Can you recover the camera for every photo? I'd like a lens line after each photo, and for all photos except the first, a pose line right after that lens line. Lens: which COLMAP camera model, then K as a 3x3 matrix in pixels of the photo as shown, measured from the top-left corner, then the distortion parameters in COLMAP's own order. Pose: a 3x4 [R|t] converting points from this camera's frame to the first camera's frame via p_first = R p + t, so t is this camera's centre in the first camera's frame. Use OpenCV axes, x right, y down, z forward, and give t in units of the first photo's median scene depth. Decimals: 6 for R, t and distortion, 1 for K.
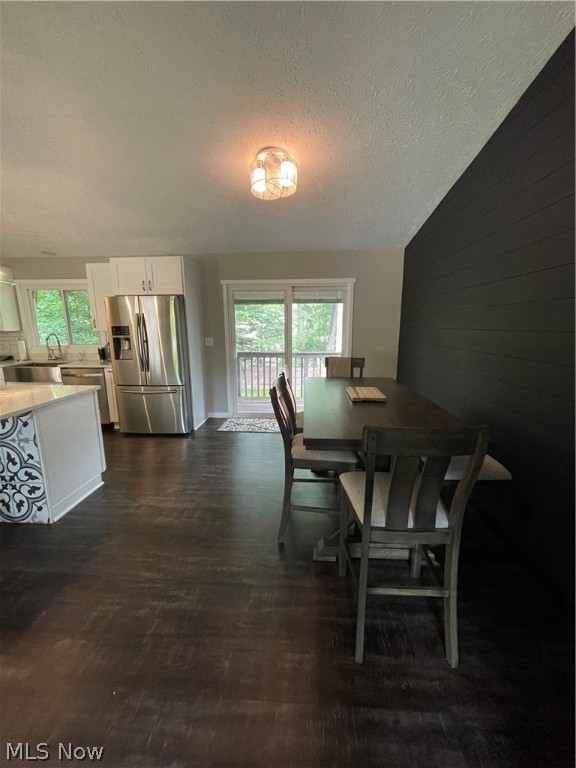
lens RADIAL K [[309.7, 0, 288.0], [0, 309.7, 384.0], [0, 0, 1]] dist [0.001207, -0.000059]
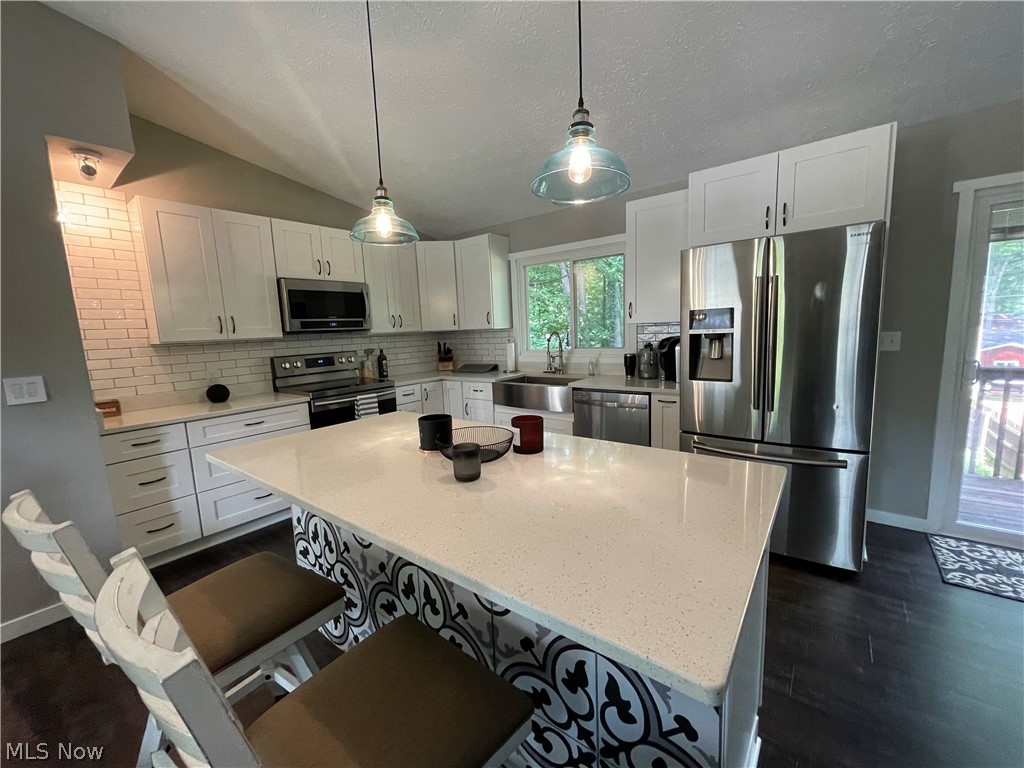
lens RADIAL K [[413.0, 0, 512.0], [0, 413.0, 384.0], [0, 0, 1]] dist [0.001207, -0.000059]
pose [[0.830712, 0.047677, -0.554657, -0.364451], [-0.069093, 0.997453, -0.017741, -0.035445], [0.552399, 0.053060, 0.831890, 0.267960]]
